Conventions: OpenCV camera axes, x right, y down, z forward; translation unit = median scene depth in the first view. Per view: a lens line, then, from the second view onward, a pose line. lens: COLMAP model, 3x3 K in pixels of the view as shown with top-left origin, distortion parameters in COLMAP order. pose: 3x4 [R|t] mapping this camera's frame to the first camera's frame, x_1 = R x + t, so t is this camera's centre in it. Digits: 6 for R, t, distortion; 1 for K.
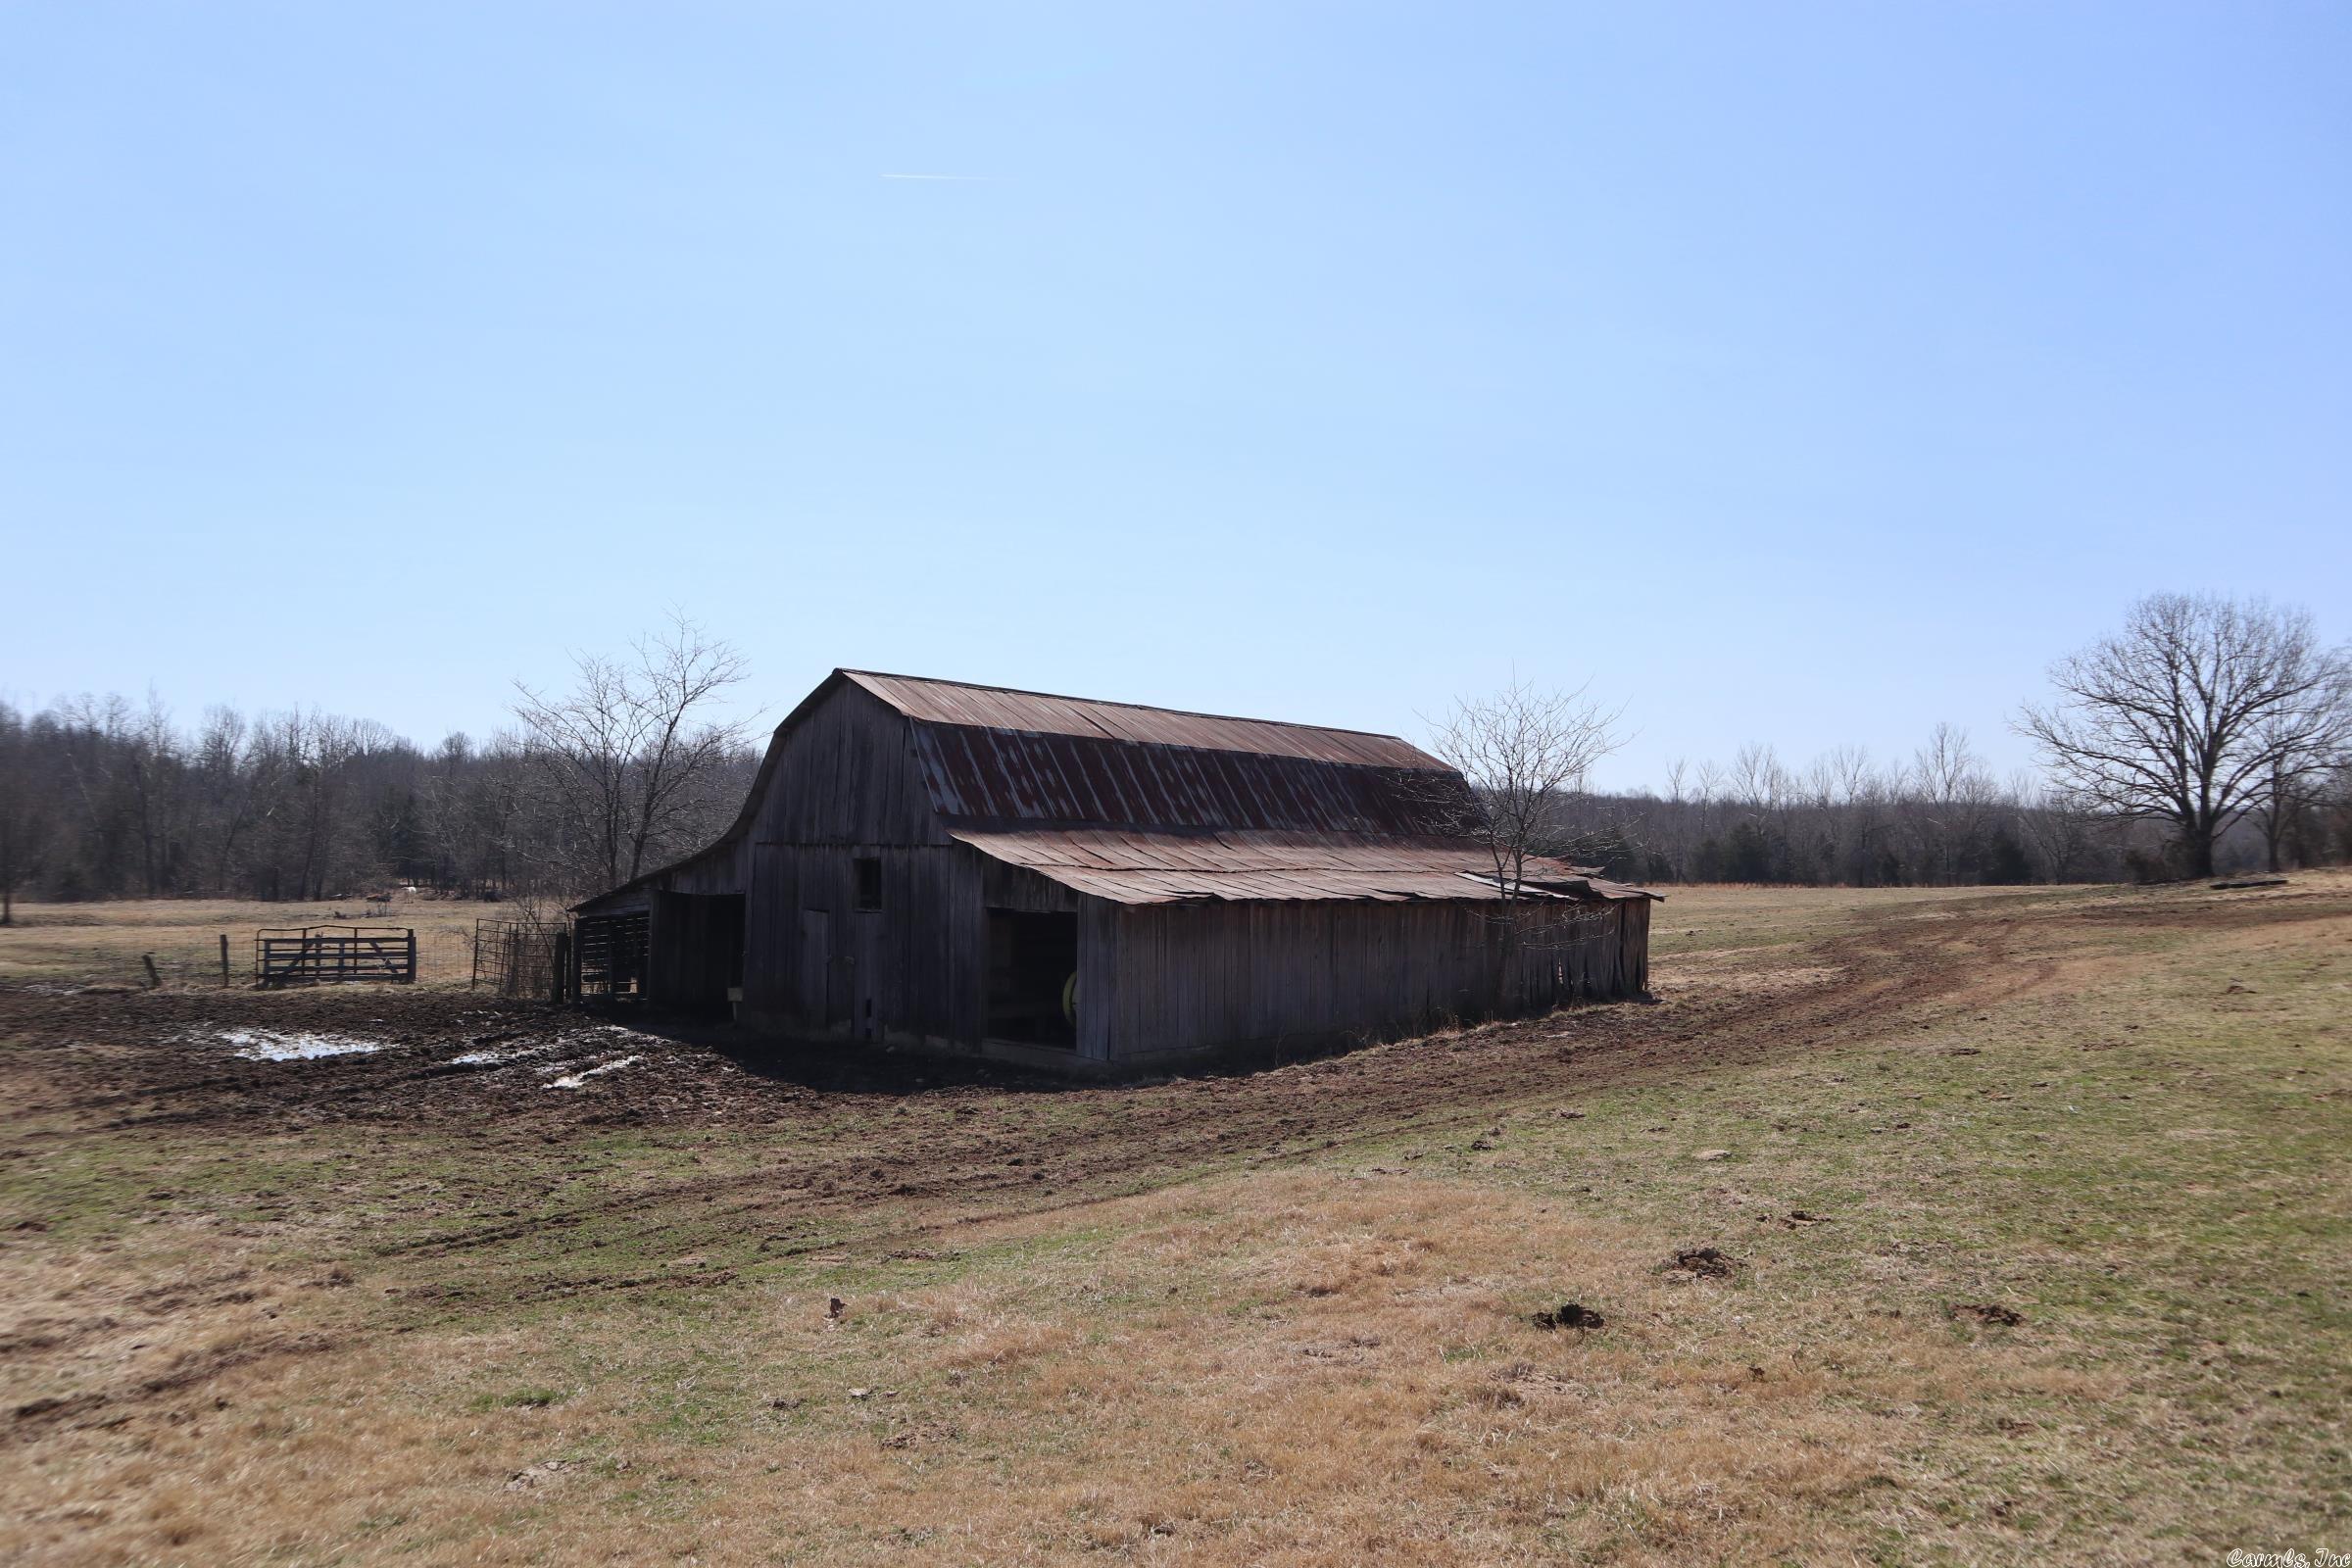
lens RADIAL K [[1642.2, 0, 1172.1], [0, 1642.2, 783.4], [0, 0, 1]] dist [-0.111385, 0.066649]
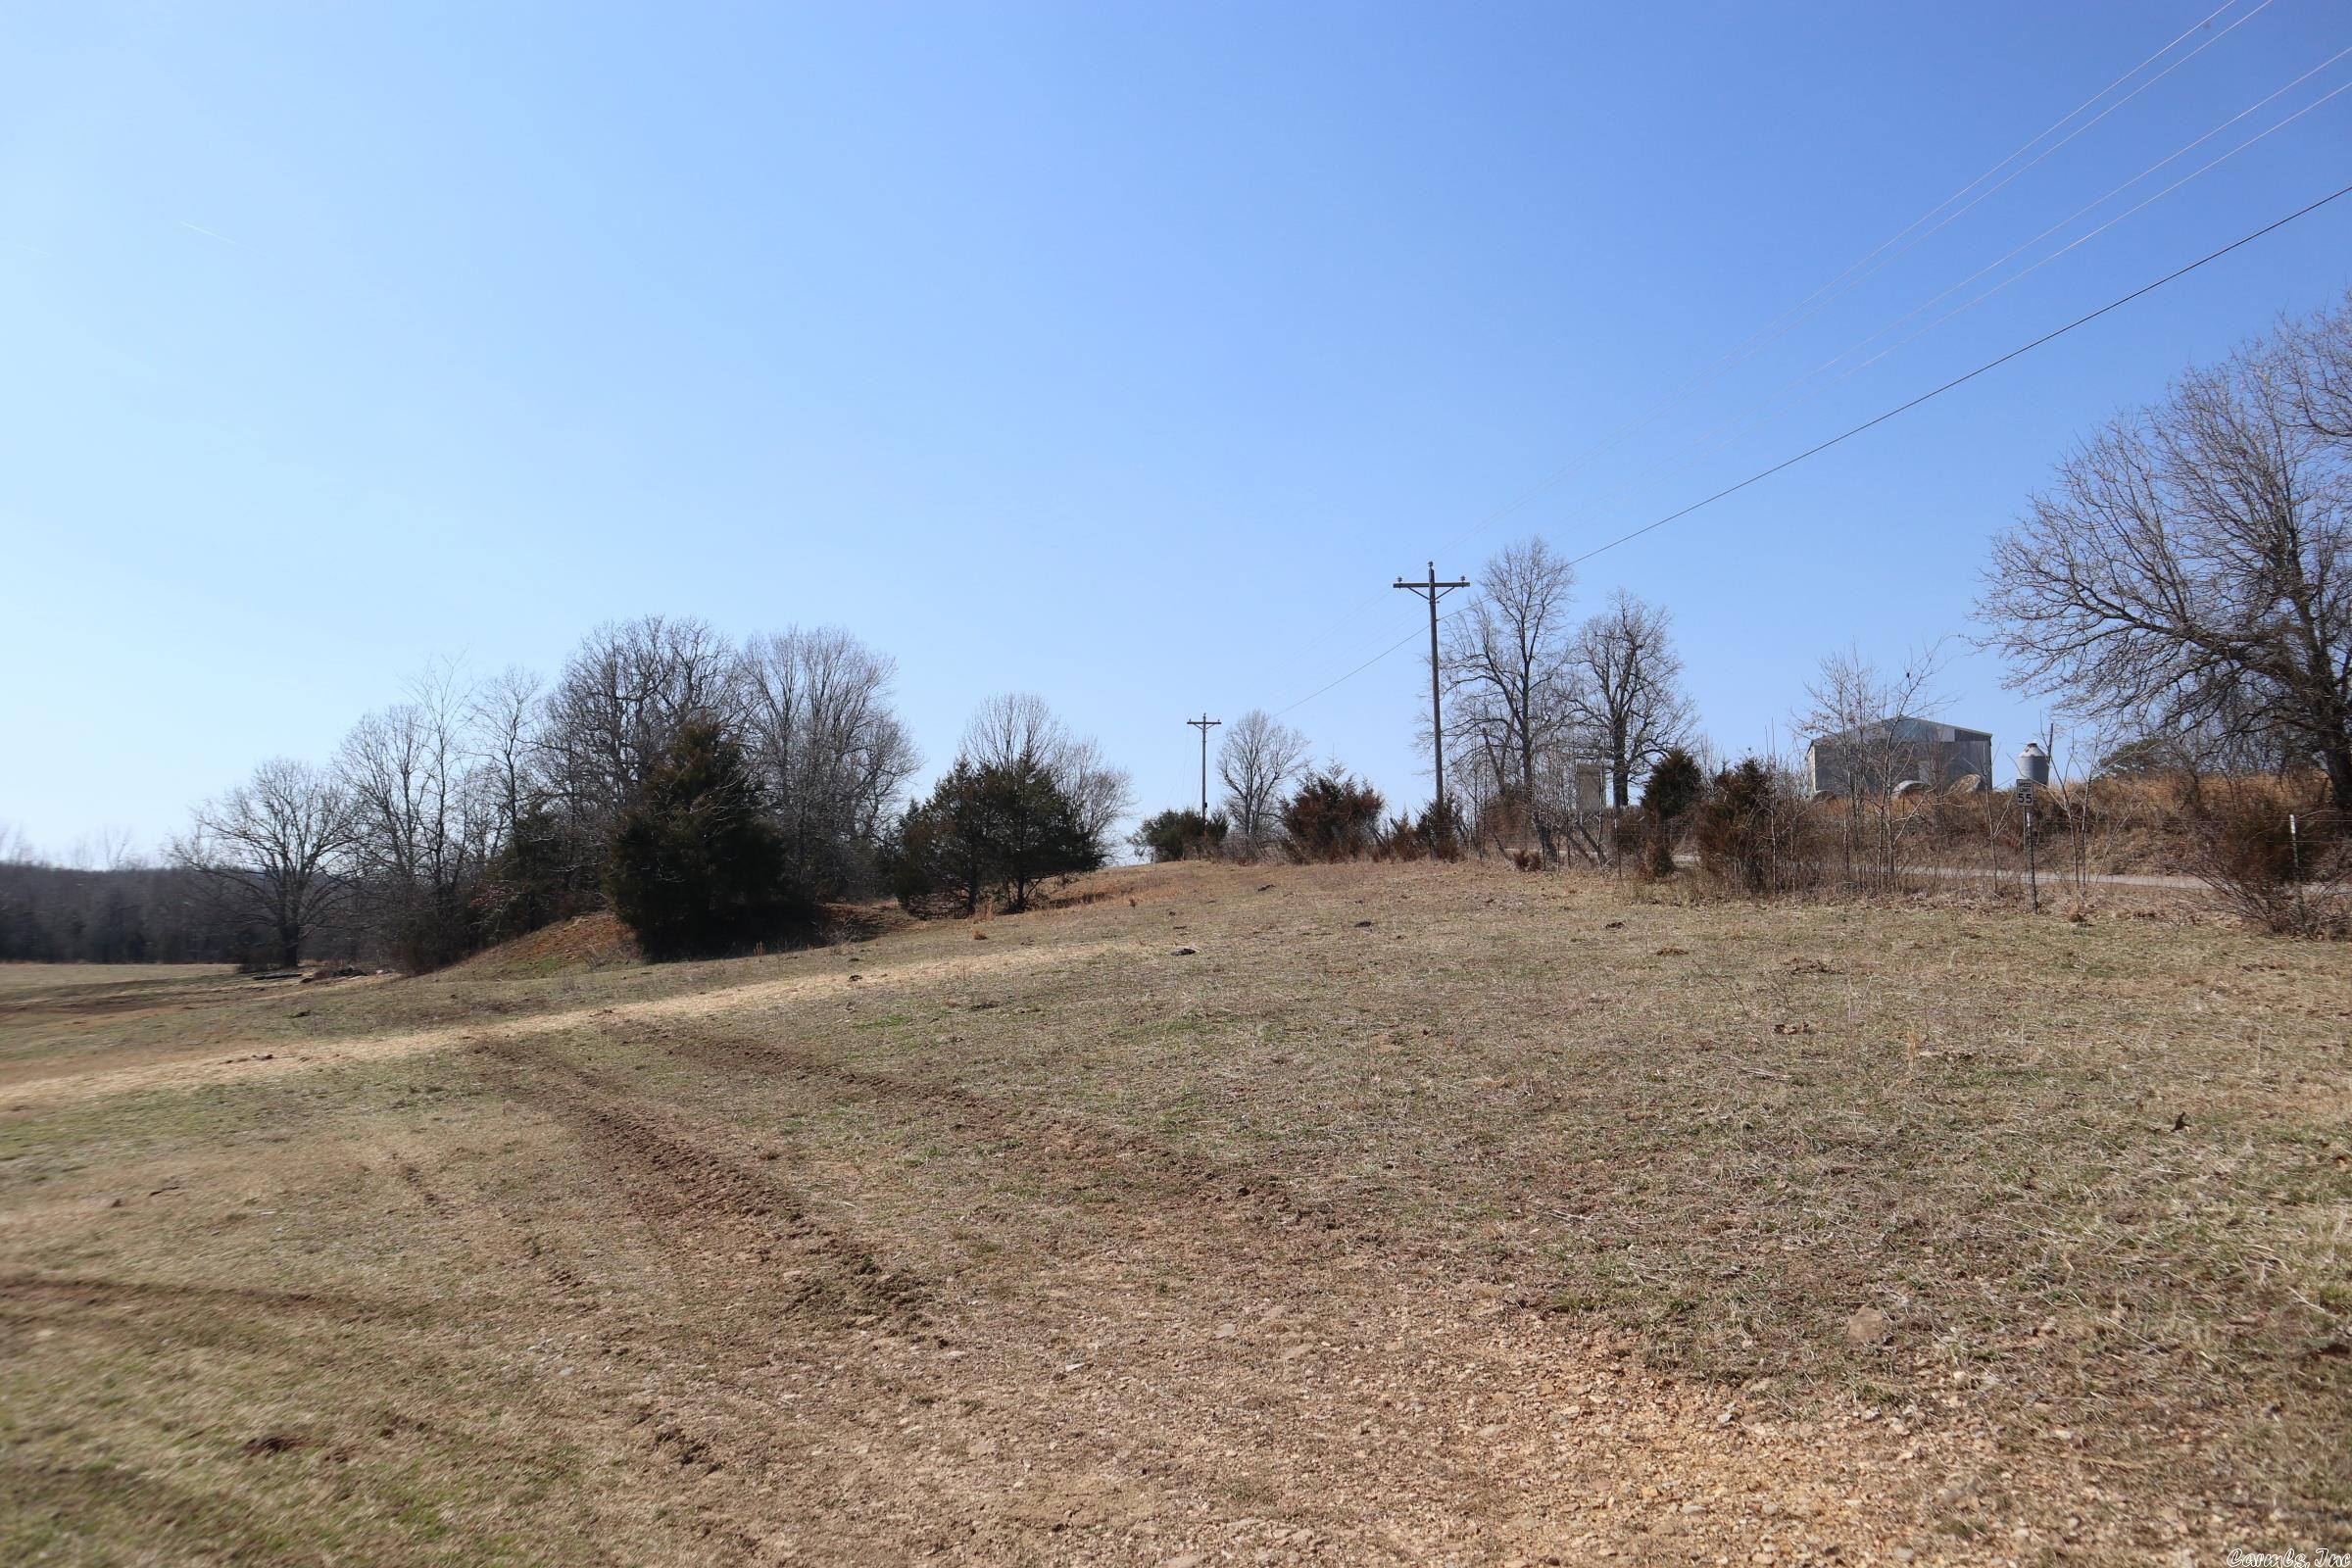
lens RADIAL K [[1642.2, 0, 1172.1], [0, 1642.2, 751.0], [0, 0, 1]] dist [-0.111385, 0.066649]
pose [[0.580959, 0.093421, 0.808554, -0.116457], [-0.043854, 0.995541, -0.083516, -0.130542], [-0.812751, 0.013061, 0.582465, -1.229074]]
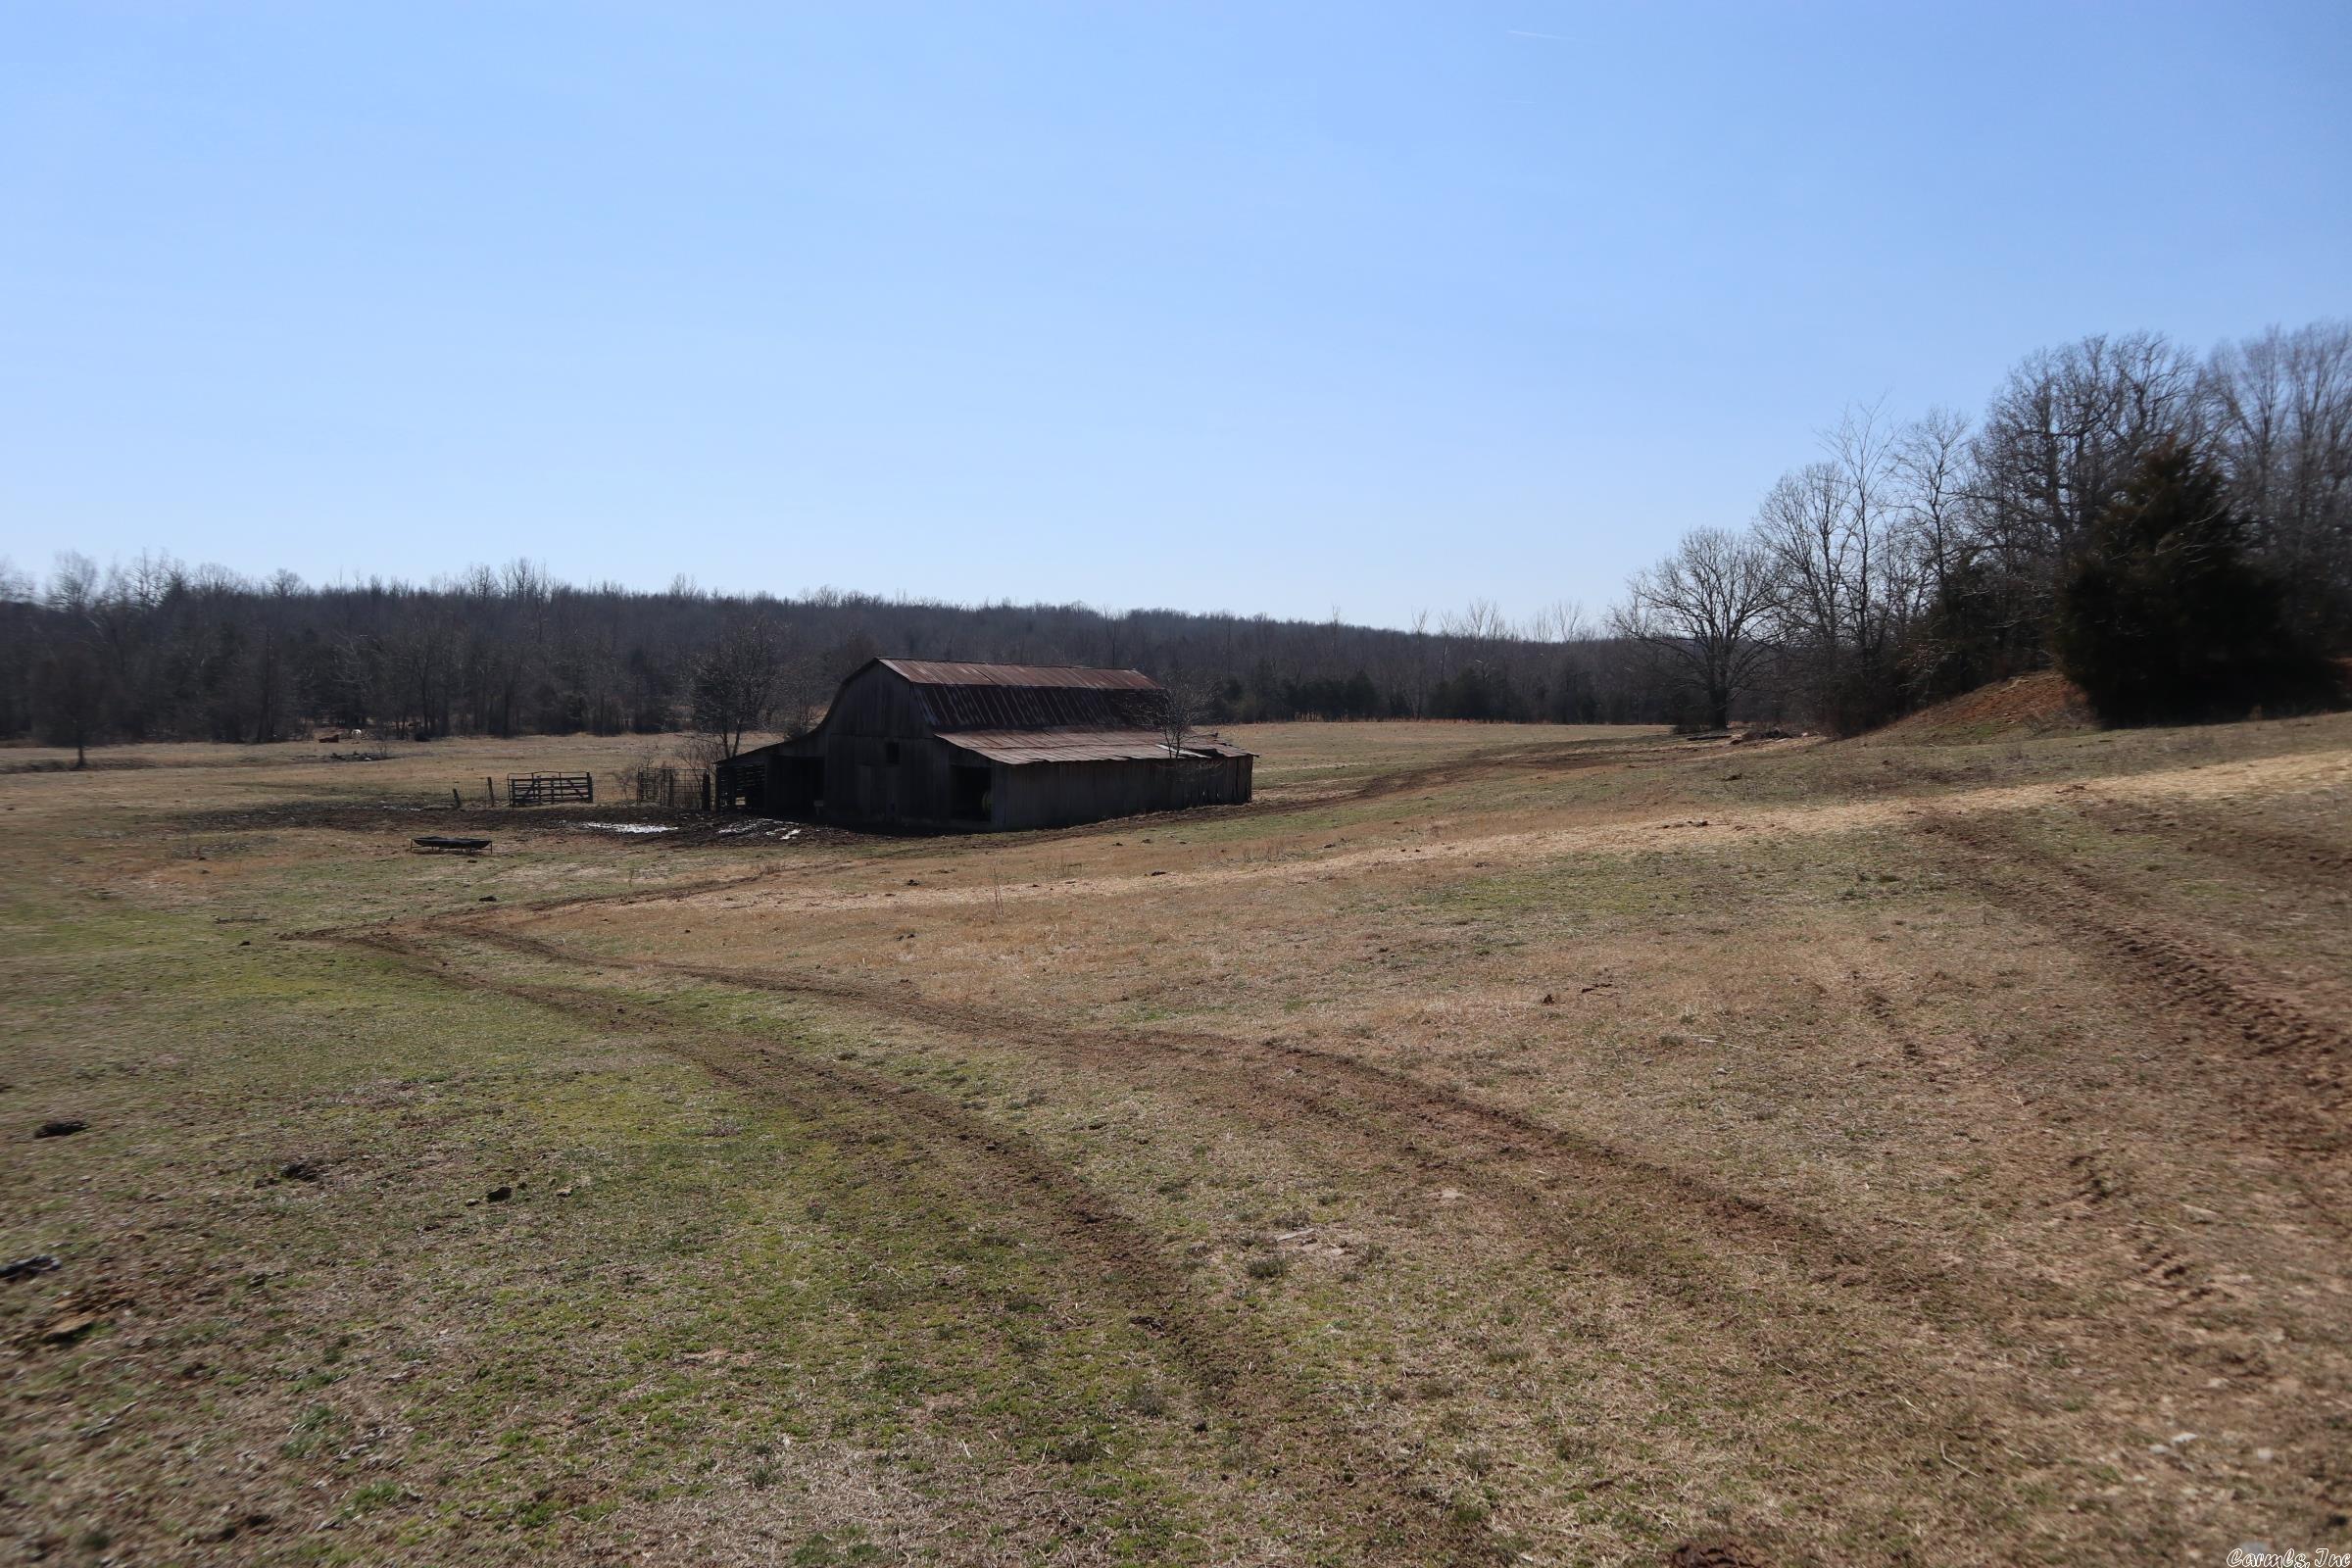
lens RADIAL K [[1642.2, 0, 1156.3], [0, 1642.2, 793.9], [0, 0, 1]] dist [-0.111385, 0.066649]
pose [[0.993389, -0.004597, 0.114701, -0.071673], [-0.008452, 0.993556, 0.113024, -0.125291], [-0.114482, -0.113247, 0.986949, -1.133204]]
